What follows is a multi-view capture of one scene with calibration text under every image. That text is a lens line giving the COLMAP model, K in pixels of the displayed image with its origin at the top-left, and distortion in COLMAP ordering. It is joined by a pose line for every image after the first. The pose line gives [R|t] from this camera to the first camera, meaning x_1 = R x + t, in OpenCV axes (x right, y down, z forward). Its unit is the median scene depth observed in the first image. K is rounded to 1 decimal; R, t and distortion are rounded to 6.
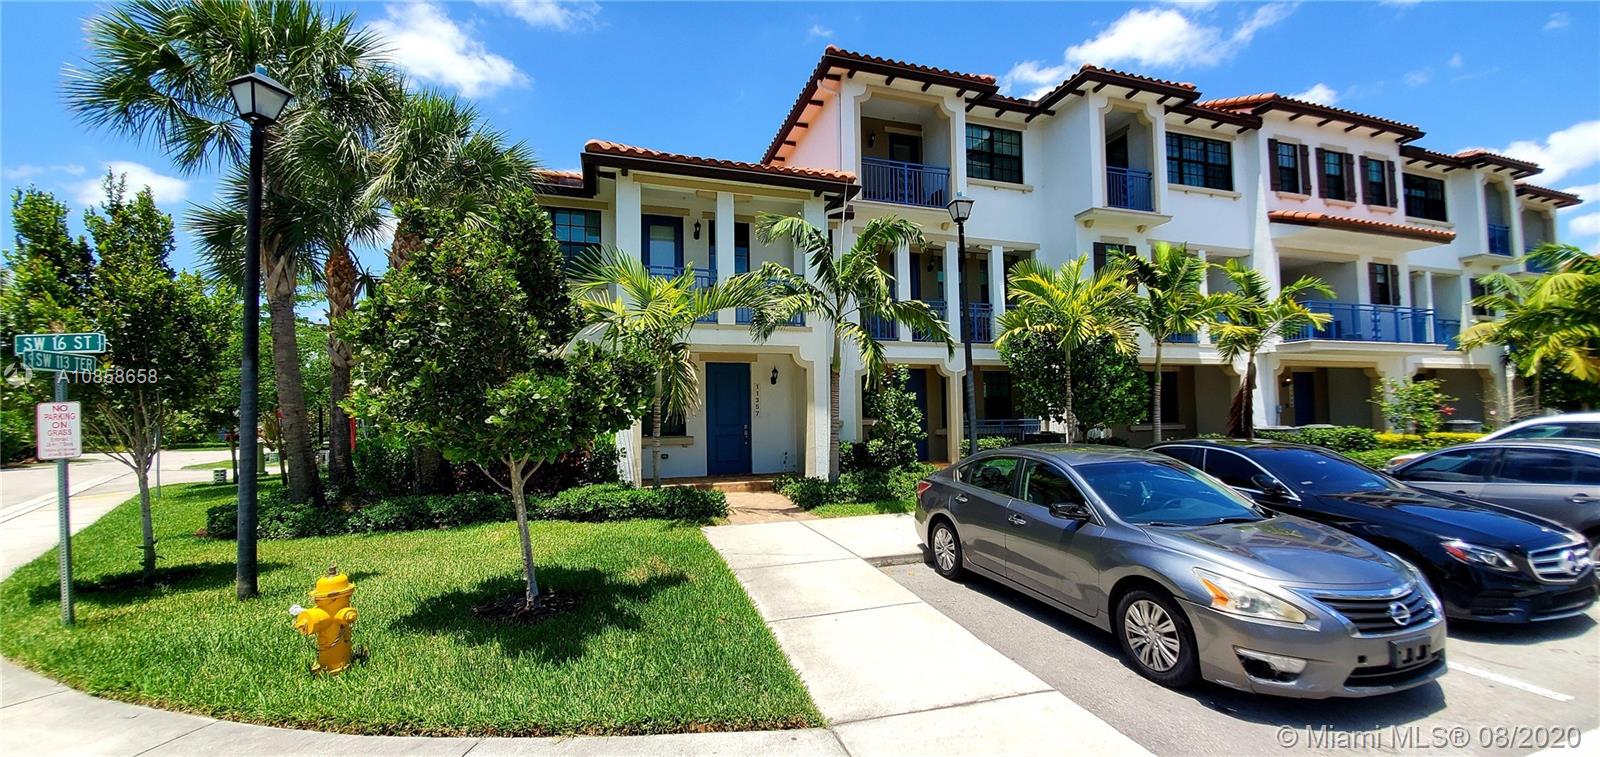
lens RADIAL K [[630.6, 0, 824.3], [0, 630.6, 384.4], [0, 0, 1]] dist [-0.001703, -0.000206]
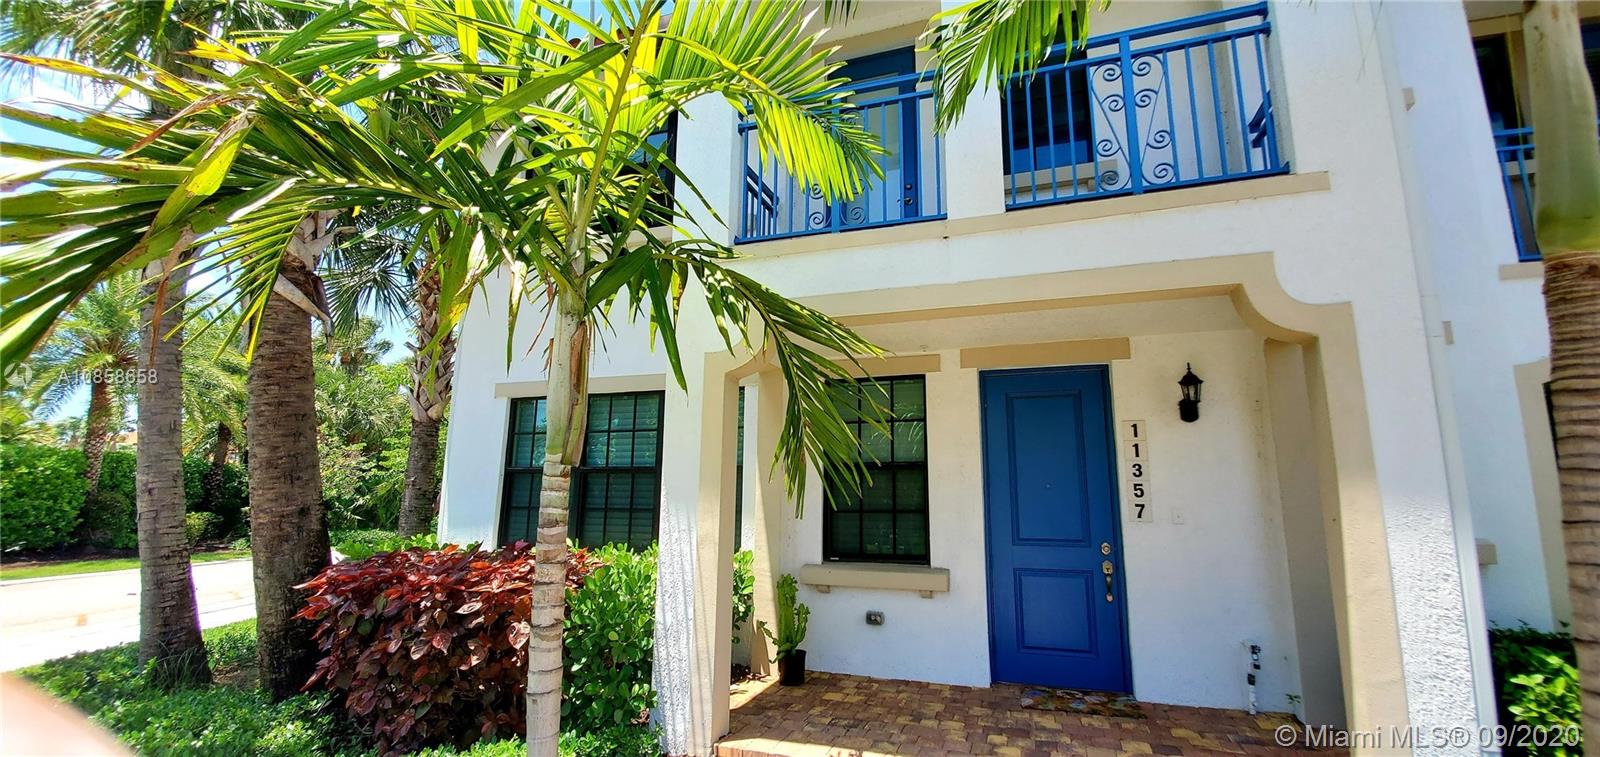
lens RADIAL K [[635.0, 0, 826.5], [0, 635.0, 387.6], [0, 0, 1]] dist [0.012257, -0.015647]
pose [[0.793588, -0.084816, -0.602515, -0.030617], [0.014332, 0.992568, -0.120847, 0.020538], [0.608287, 0.087268, 0.788905, 0.649444]]
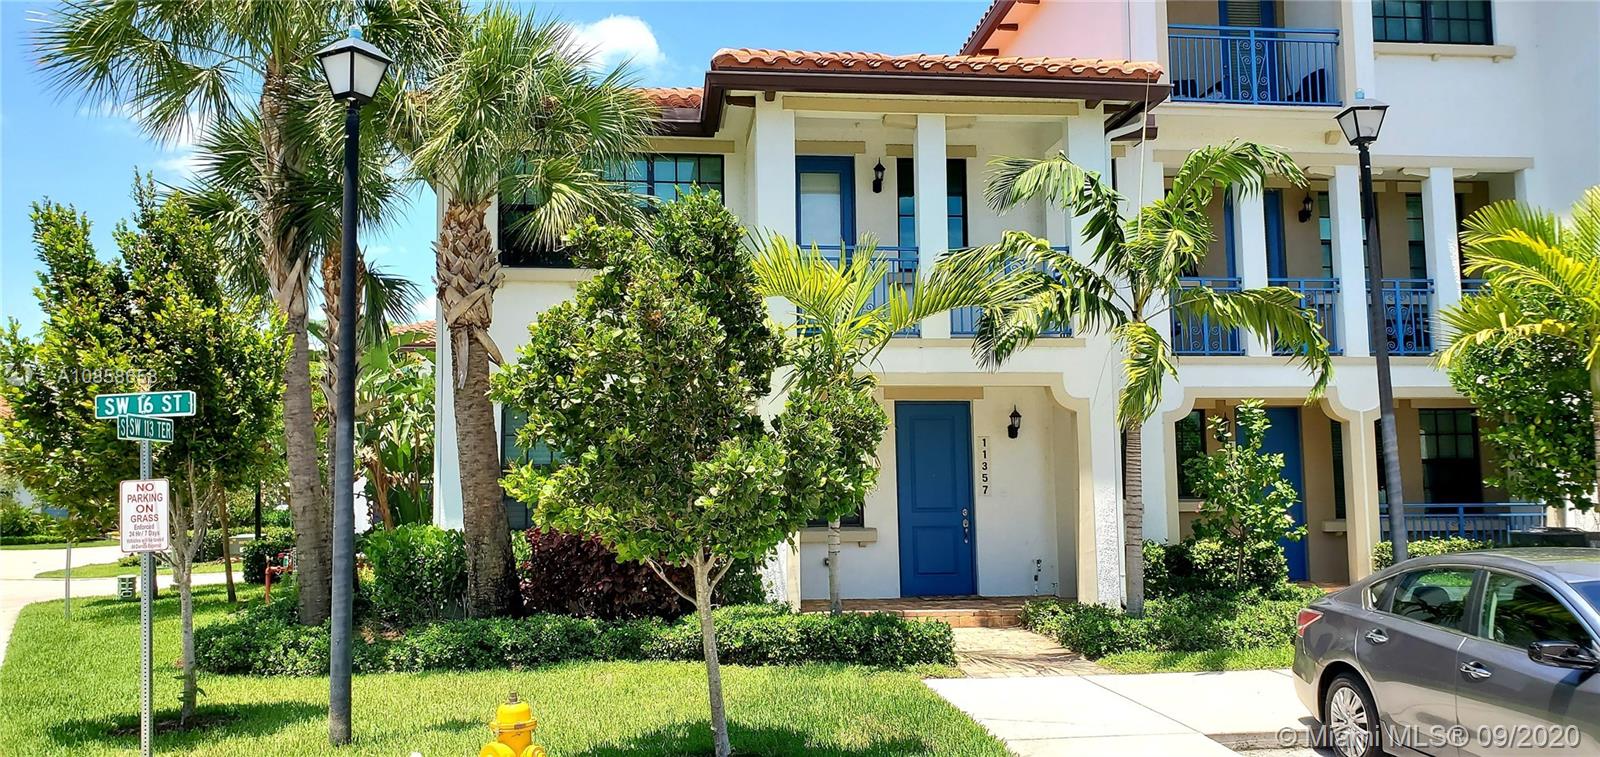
lens RADIAL K [[1251.5, 0, 803.9], [0, 1251.5, 375.2], [0, 0, 1]] dist [0.028370, 0.000286]
pose [[0.977637, -0.017183, -0.209595, -0.029436], [0.008282, 0.999029, -0.043274, -0.010305], [0.210135, 0.040571, 0.976830, -0.145481]]
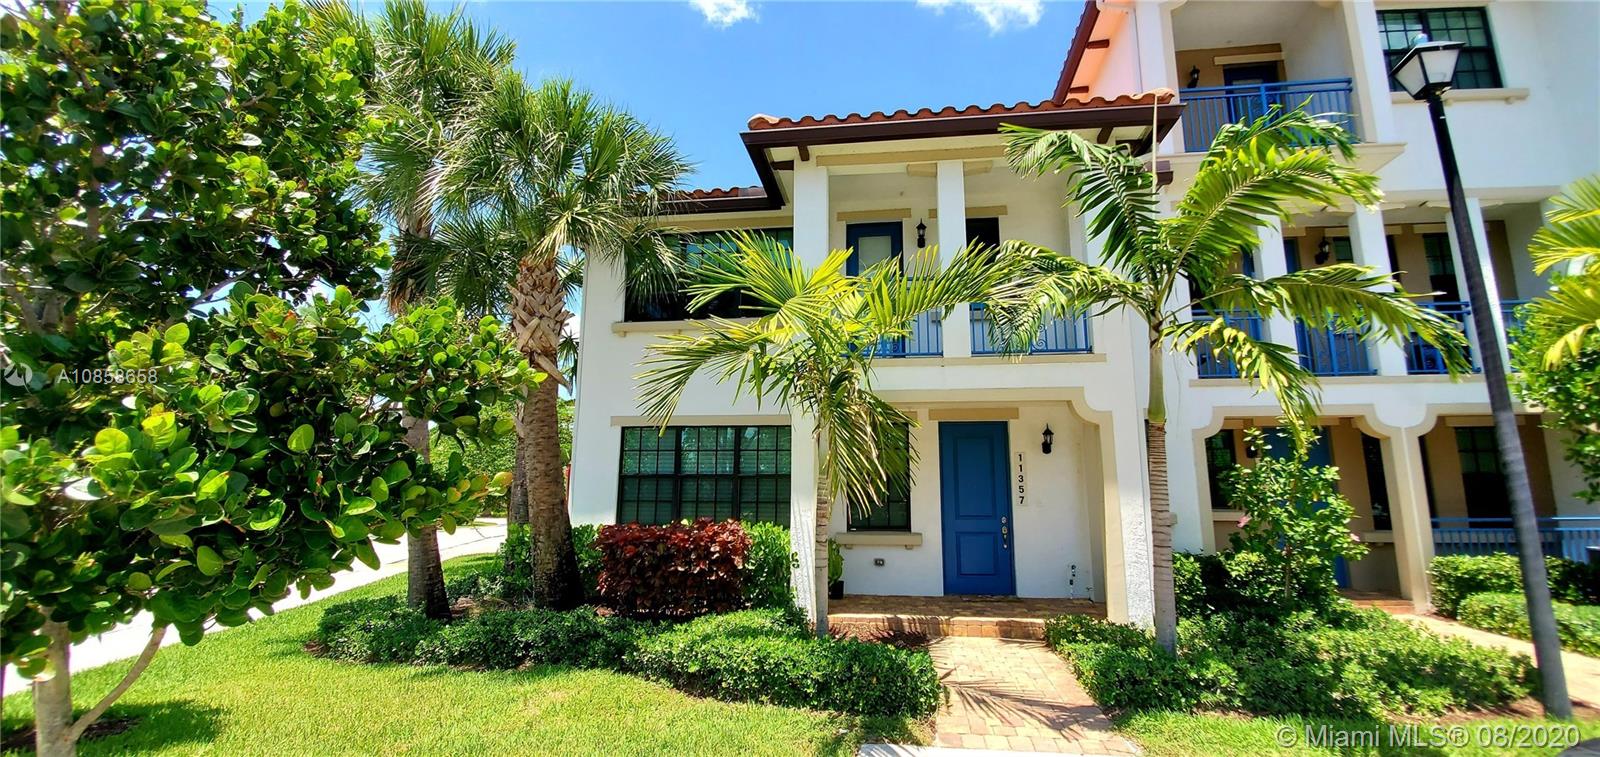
lens RADIAL K [[635.0, 0, 826.5], [0, 635.0, 387.6], [0, 0, 1]] dist [0.012257, -0.015647]
pose [[0.897950, -0.057617, -0.436309, 0.003264], [0.006743, 0.993078, -0.117264, 0.007853], [0.440045, 0.102355, 0.892123, 0.341335]]
